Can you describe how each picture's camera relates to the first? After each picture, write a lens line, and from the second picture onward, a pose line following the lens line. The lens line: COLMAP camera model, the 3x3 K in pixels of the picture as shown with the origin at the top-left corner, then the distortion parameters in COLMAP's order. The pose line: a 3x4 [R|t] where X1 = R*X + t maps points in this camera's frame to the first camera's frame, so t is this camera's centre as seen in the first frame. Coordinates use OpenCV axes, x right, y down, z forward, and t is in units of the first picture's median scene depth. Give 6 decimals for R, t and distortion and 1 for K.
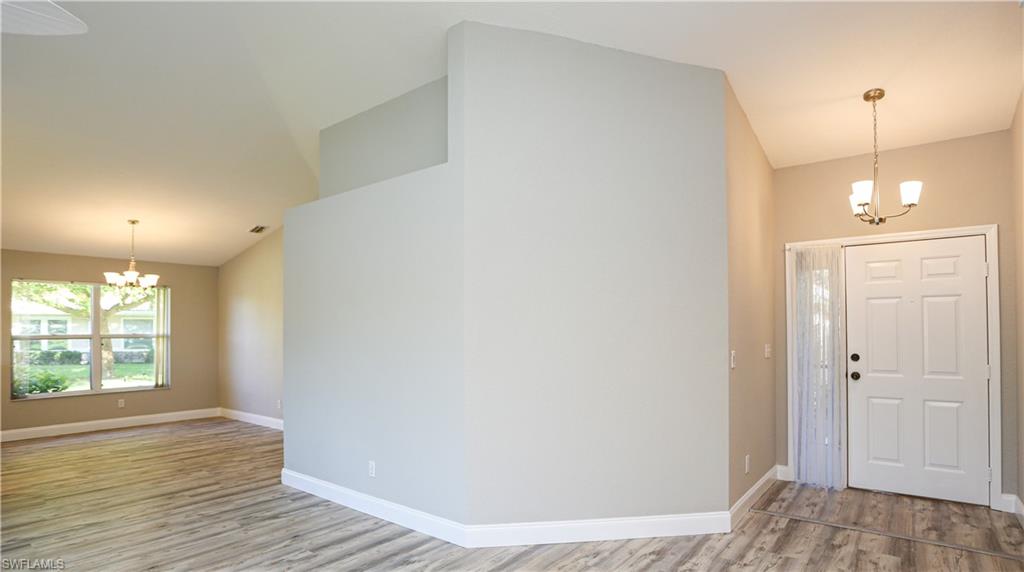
lens RADIAL K [[527.5, 0, 508.2], [0, 527.5, 325.3], [0, 0, 1]] dist [-0.068596, 0.030265]
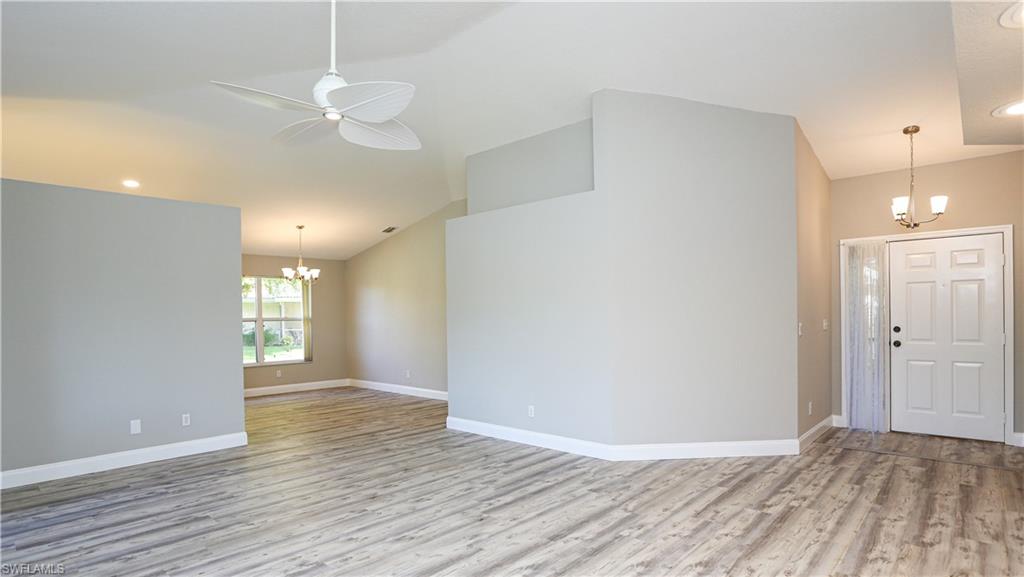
lens RADIAL K [[522.5, 0, 511.5], [0, 522.5, 320.7], [0, 0, 1]] dist [-0.066273, 0.030713]
pose [[0.997131, -0.007323, -0.075339, -0.204276], [0.009006, 0.999717, 0.022023, 0.005311], [0.075157, -0.022638, 0.996915, -0.364790]]
